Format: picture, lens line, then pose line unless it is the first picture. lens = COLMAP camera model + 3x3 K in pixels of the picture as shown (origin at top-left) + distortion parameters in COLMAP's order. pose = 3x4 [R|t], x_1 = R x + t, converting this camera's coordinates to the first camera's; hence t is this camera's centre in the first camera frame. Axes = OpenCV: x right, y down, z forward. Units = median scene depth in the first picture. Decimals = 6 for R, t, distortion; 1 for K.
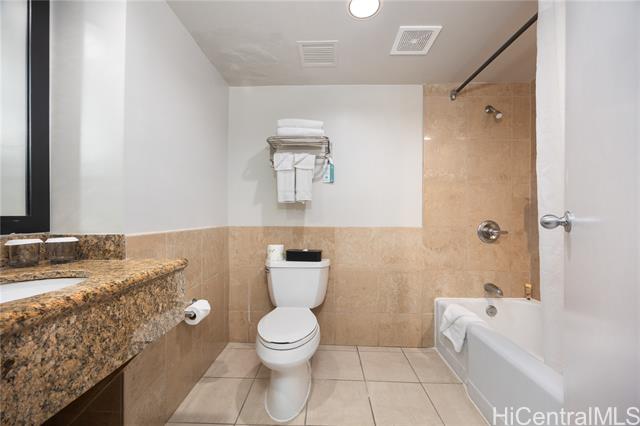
lens RADIAL K [[246.0, 0, 318.0], [0, 246.0, 216.0], [0, 0, 1]] dist [0.001648, 0.000529]
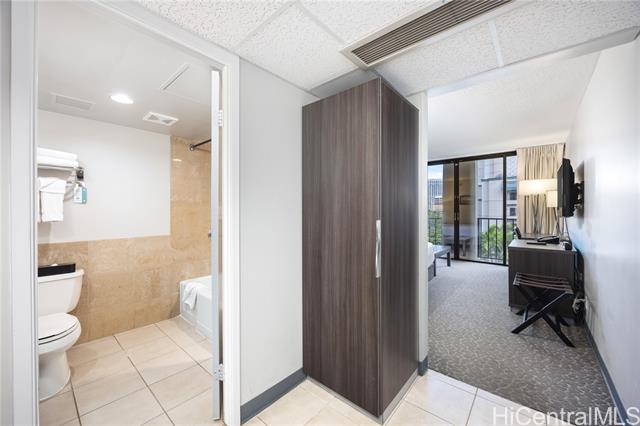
lens RADIAL K [[263.5, 0, 333.0], [0, 263.5, 207.6], [0, 0, 1]] dist [-0.000679, 0.000306]
pose [[0.618686, -0.006999, 0.785608, -0.210636], [0.001017, 0.999967, 0.008108, -0.132864], [-0.785638, -0.004217, 0.618672, -0.747603]]
